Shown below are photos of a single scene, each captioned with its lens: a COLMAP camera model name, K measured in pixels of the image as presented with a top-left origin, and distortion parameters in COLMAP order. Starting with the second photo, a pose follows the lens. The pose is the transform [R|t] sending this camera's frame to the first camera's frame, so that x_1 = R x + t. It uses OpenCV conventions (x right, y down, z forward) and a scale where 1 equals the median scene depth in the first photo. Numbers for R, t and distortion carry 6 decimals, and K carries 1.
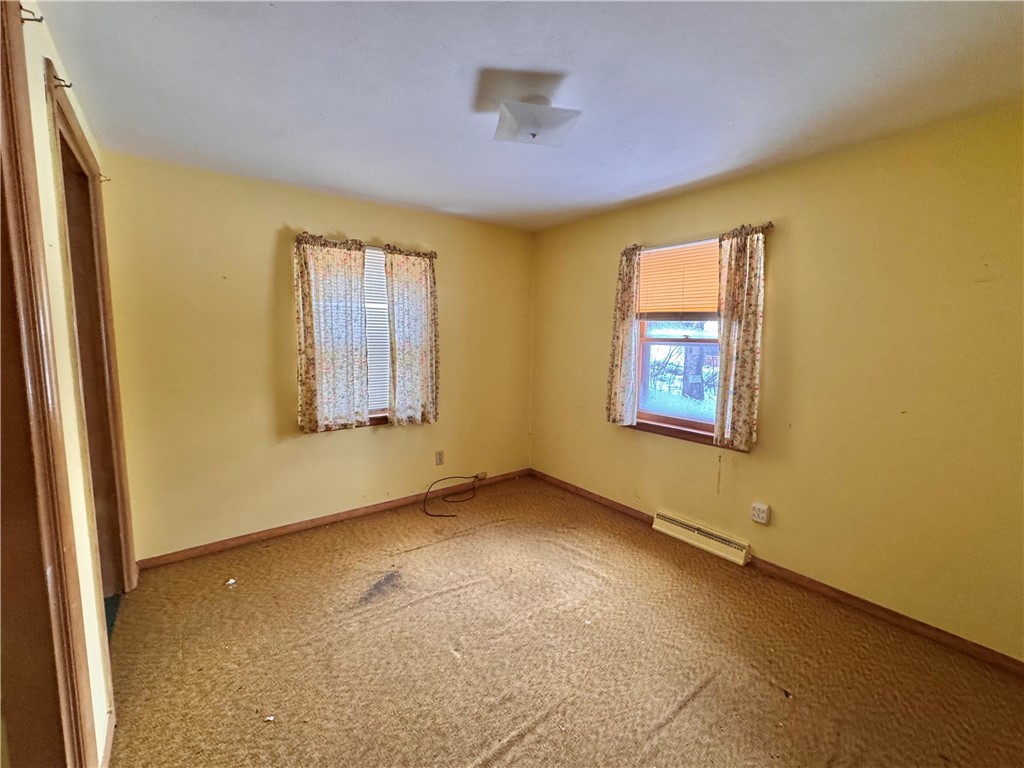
lens RADIAL K [[429.6, 0, 512.0], [0, 429.6, 384.0], [0, 0, 1]] dist [-0.001446, 0.000154]
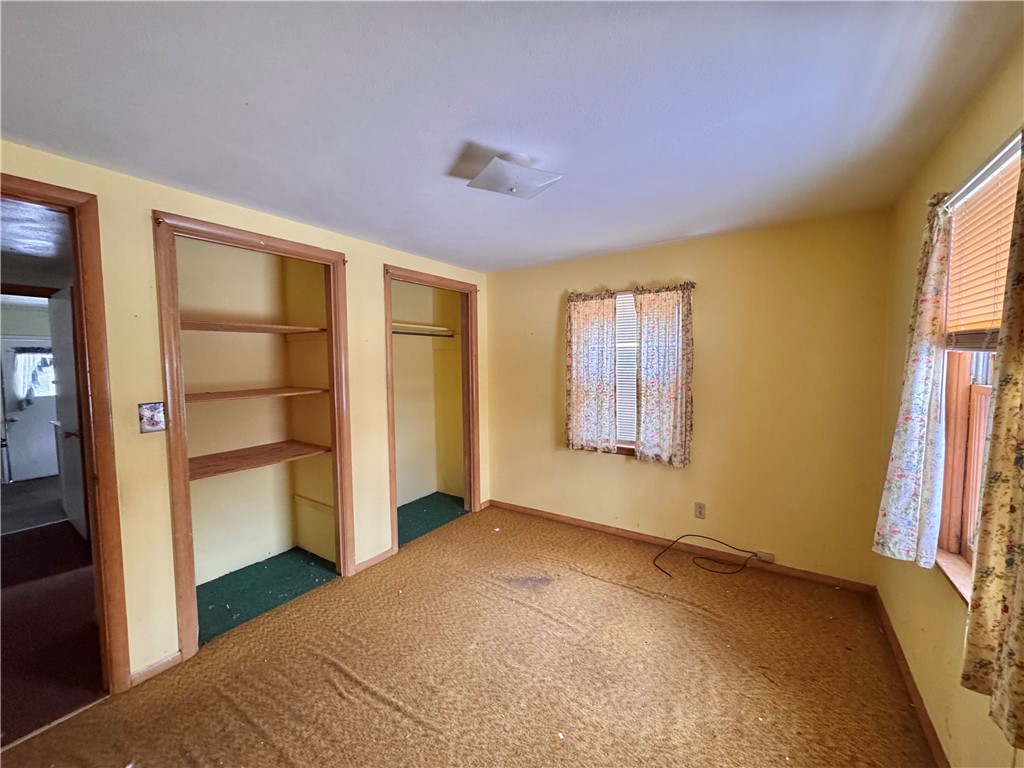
lens RADIAL K [[404.4, 0, 512.0], [0, 404.4, 384.0], [0, 0, 1]] dist [-0.001640, 0.000060]
pose [[0.317968, 0.043209, -0.947116, 0.583034], [-0.093866, 0.995488, 0.013903, -0.073751], [0.943444, 0.084481, 0.320589, 0.425592]]
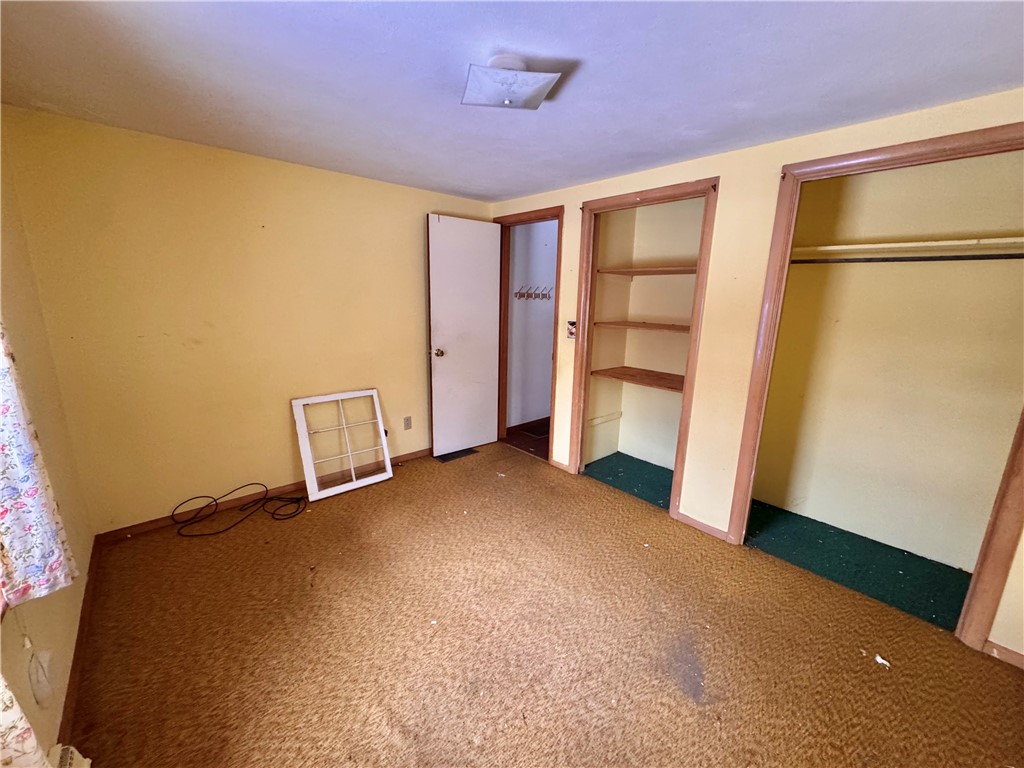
lens RADIAL K [[404.4, 0, 512.0], [0, 404.4, 384.0], [0, 0, 1]] dist [-0.001640, 0.000060]
pose [[-0.996599, -0.017008, -0.080624, 0.058289], [-0.042597, 0.943916, 0.327426, -0.174237], [0.070533, 0.329747, -0.941431, 1.171501]]
